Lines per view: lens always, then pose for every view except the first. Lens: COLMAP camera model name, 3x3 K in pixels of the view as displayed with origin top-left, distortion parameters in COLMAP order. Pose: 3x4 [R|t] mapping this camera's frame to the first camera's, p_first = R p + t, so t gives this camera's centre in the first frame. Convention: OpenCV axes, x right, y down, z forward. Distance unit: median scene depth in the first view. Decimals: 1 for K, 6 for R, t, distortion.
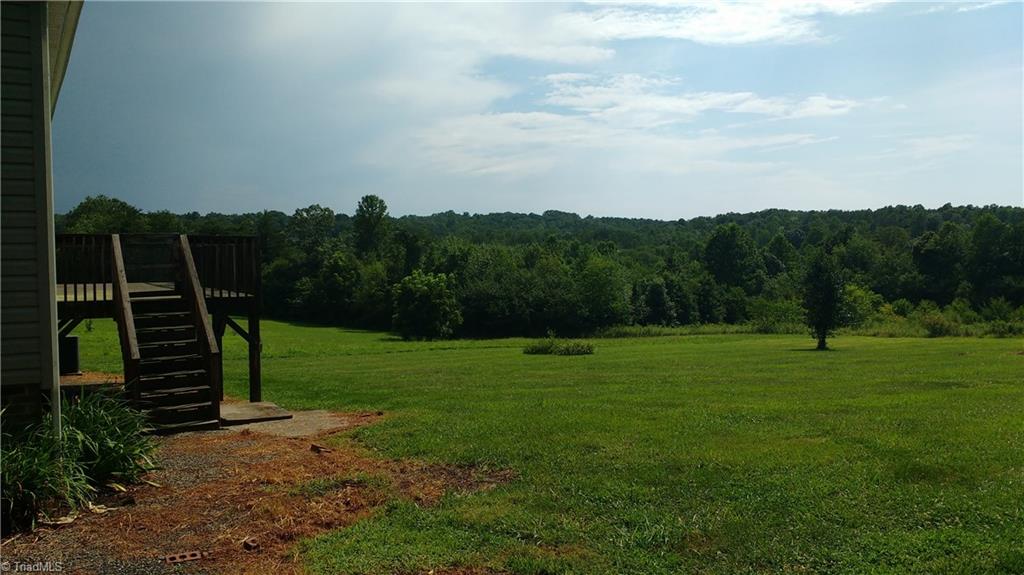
lens RADIAL K [[795.3, 0, 512.0], [0, 795.3, 287.5], [0, 0, 1]] dist [-0.005965, -0.011972]
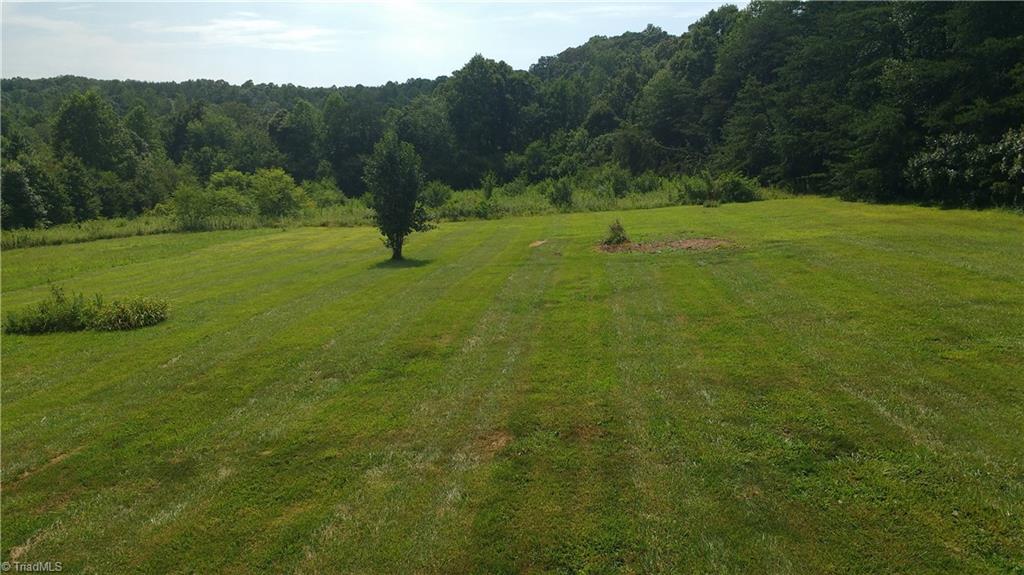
lens RADIAL K [[795.3, 0, 512.0], [0, 795.3, 287.5], [0, 0, 1]] dist [-0.005965, -0.011972]
pose [[0.673554, -0.128943, 0.727804, -0.041275], [0.014140, 0.986734, 0.161731, -0.008108], [-0.739003, -0.098643, 0.666441, 0.120266]]
